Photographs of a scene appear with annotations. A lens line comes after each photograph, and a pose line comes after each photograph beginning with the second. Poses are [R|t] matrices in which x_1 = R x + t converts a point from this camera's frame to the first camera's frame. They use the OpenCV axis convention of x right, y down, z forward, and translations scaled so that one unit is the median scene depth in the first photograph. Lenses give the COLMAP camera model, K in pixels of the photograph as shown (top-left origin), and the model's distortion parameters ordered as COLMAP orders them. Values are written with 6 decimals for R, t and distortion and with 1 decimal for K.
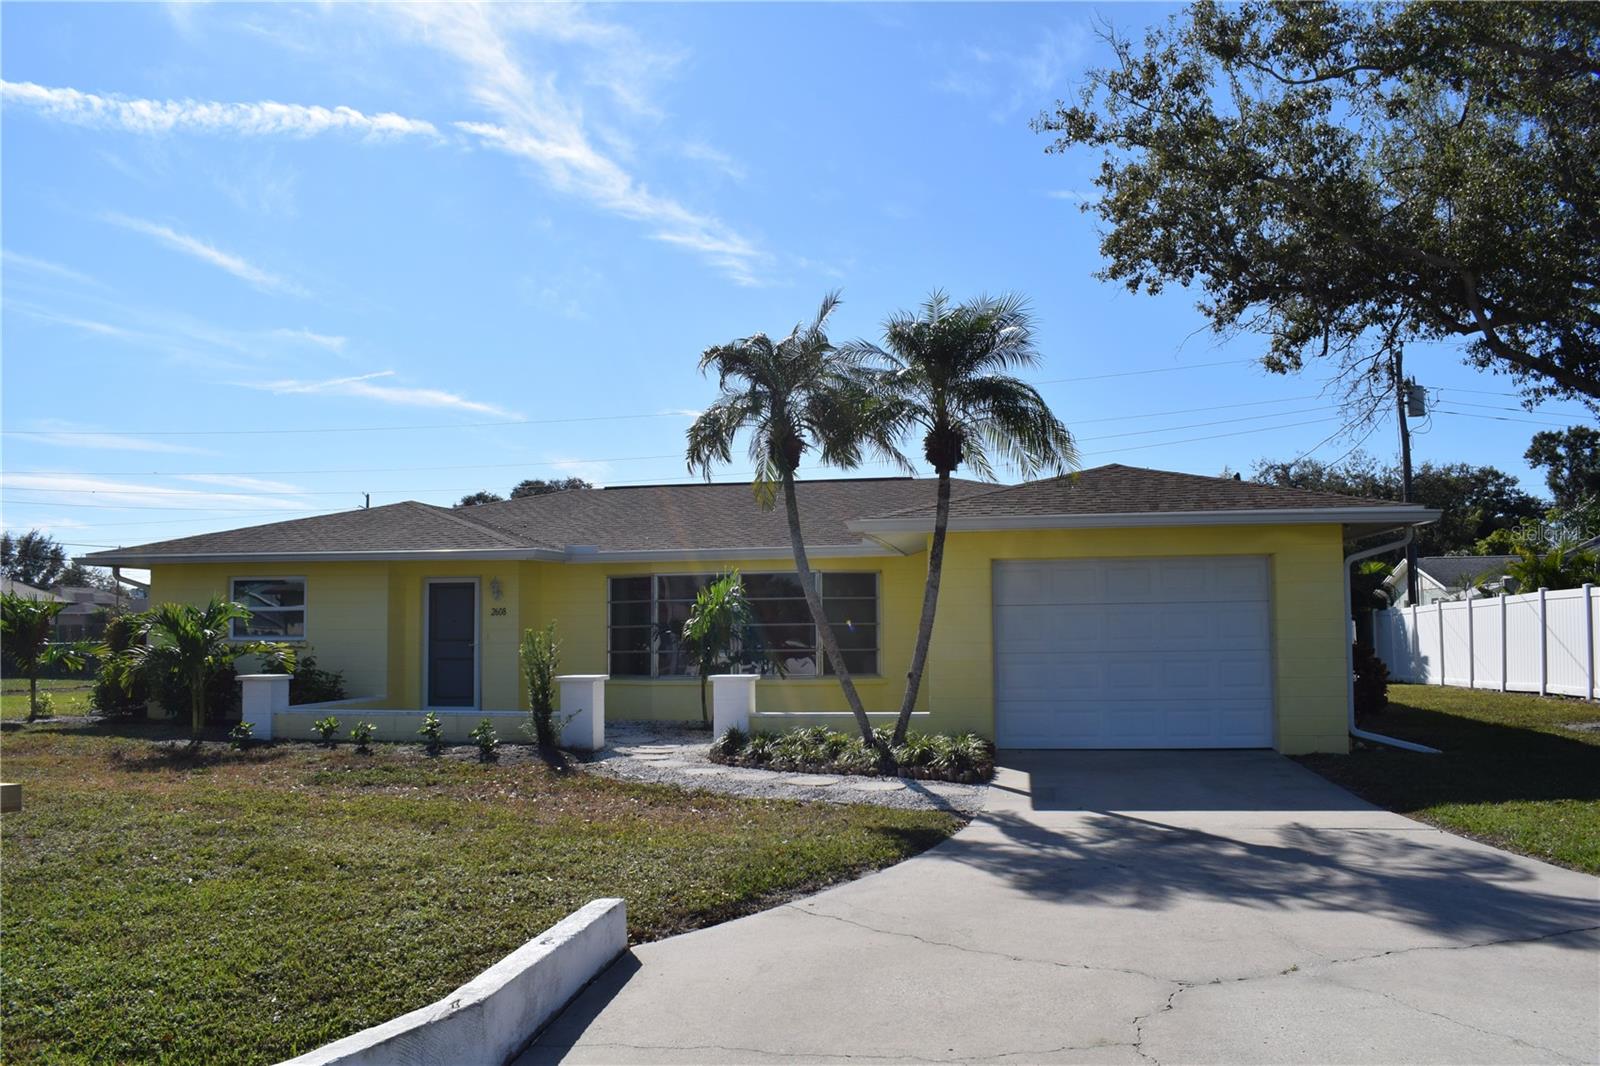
lens RADIAL K [[1310.9, 0, 800.0], [0, 1310.9, 533.0], [0, 0, 1]] dist [-0.089031, 0.014461]
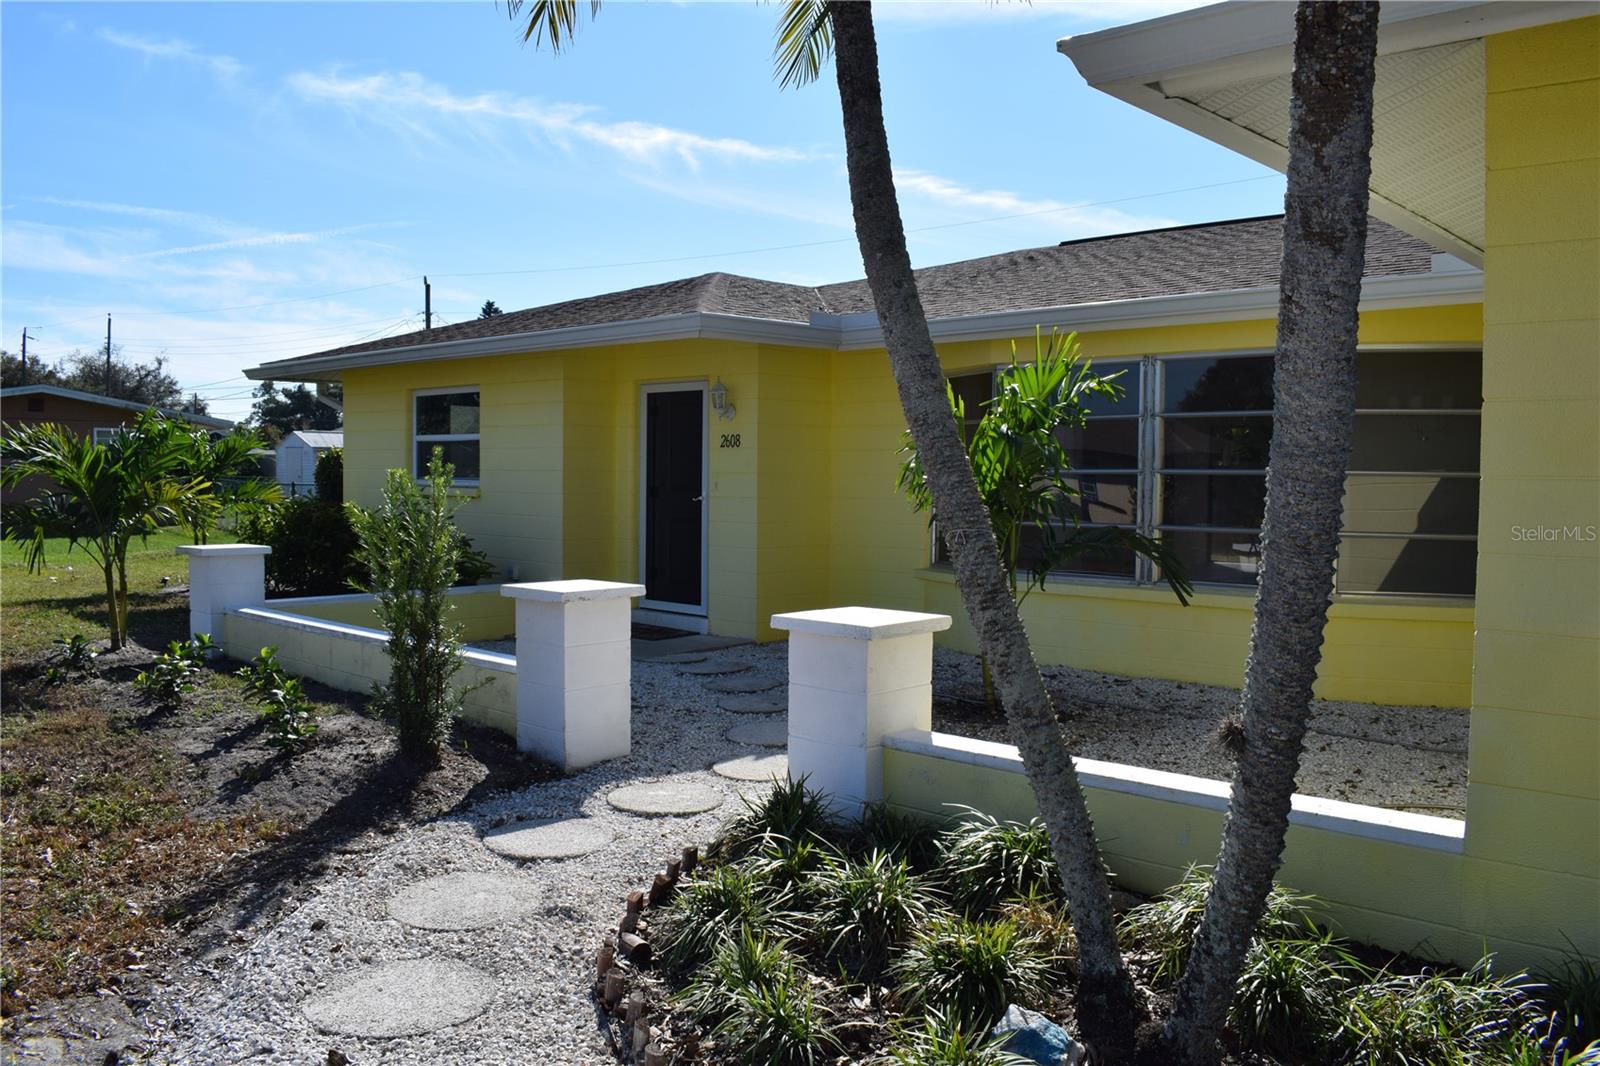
lens RADIAL K [[1260.4, 0, 794.7], [0, 1260.4, 529.9], [0, 0, 1]] dist [-0.096309, 0.015867]
pose [[0.836909, 0.041614, -0.545758, 0.115226], [0.022878, 0.993575, 0.110842, 0.051145], [0.546863, -0.105251, 0.830580, 0.736970]]
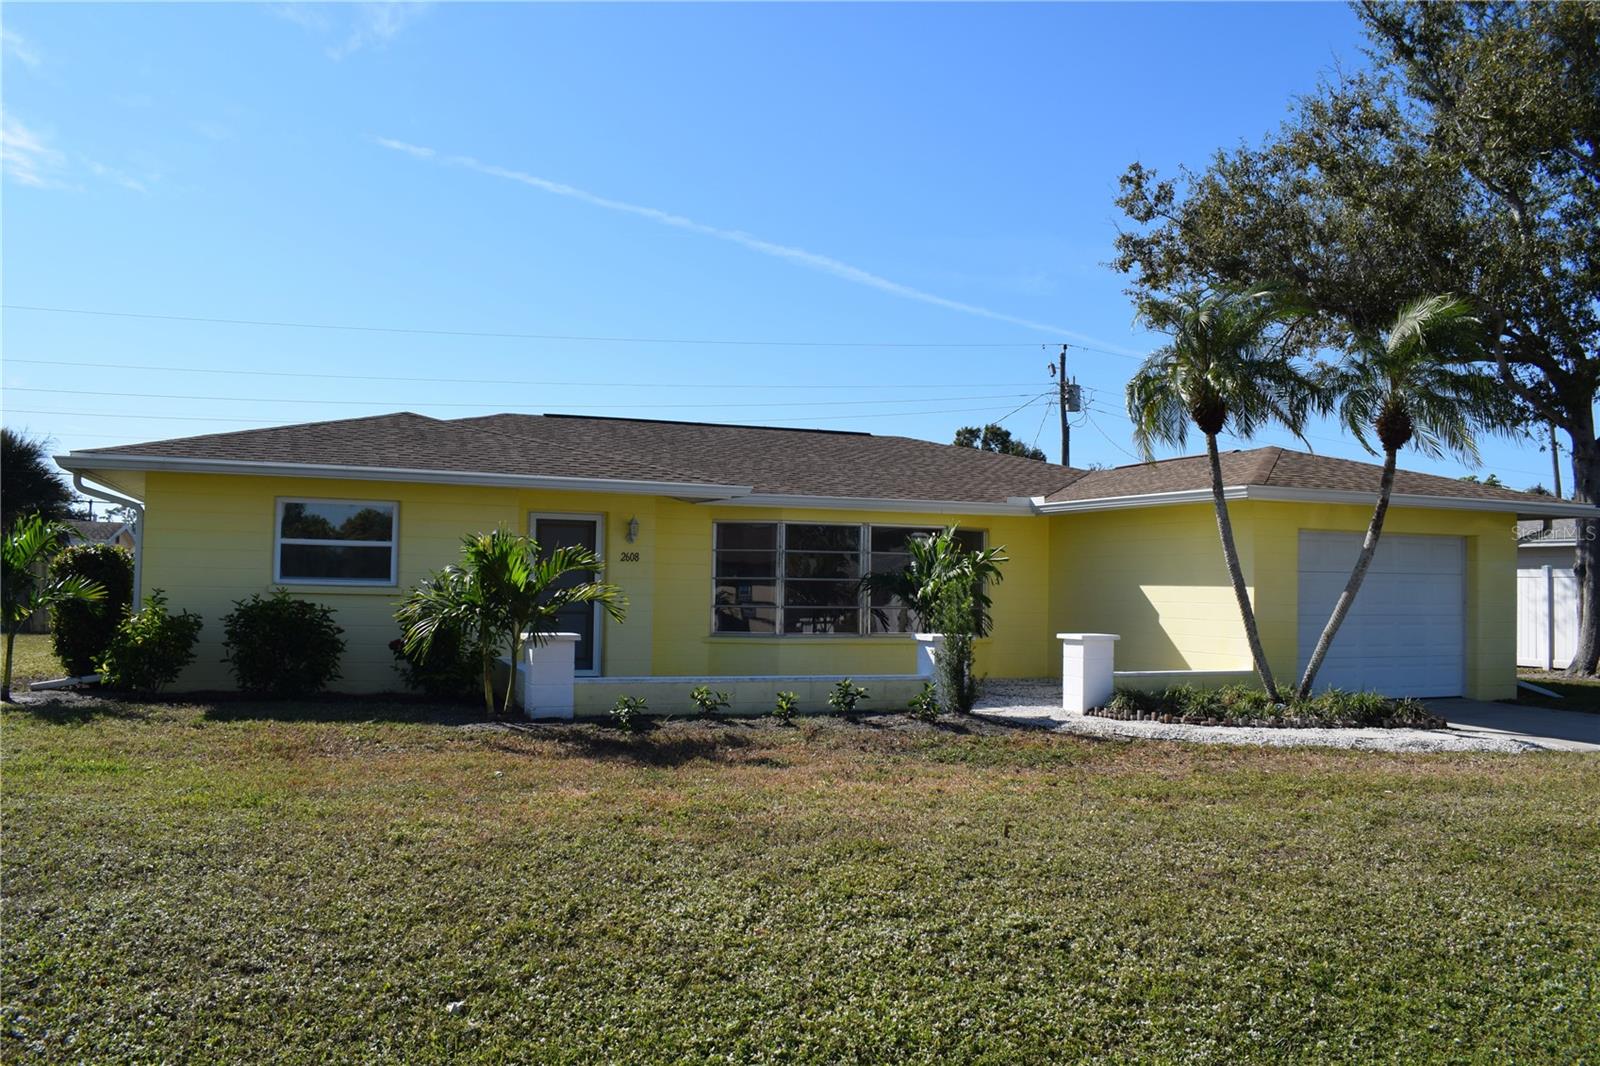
lens RADIAL K [[1284.5, 0, 795.1], [0, 1284.5, 530.2], [0, 0, 1]] dist [-0.087013, 0.003549]
pose [[0.861749, 0.045441, 0.505295, -0.733712], [-0.061775, 0.997968, 0.015605, 0.030575], [-0.503560, -0.044662, 0.862805, 0.298289]]
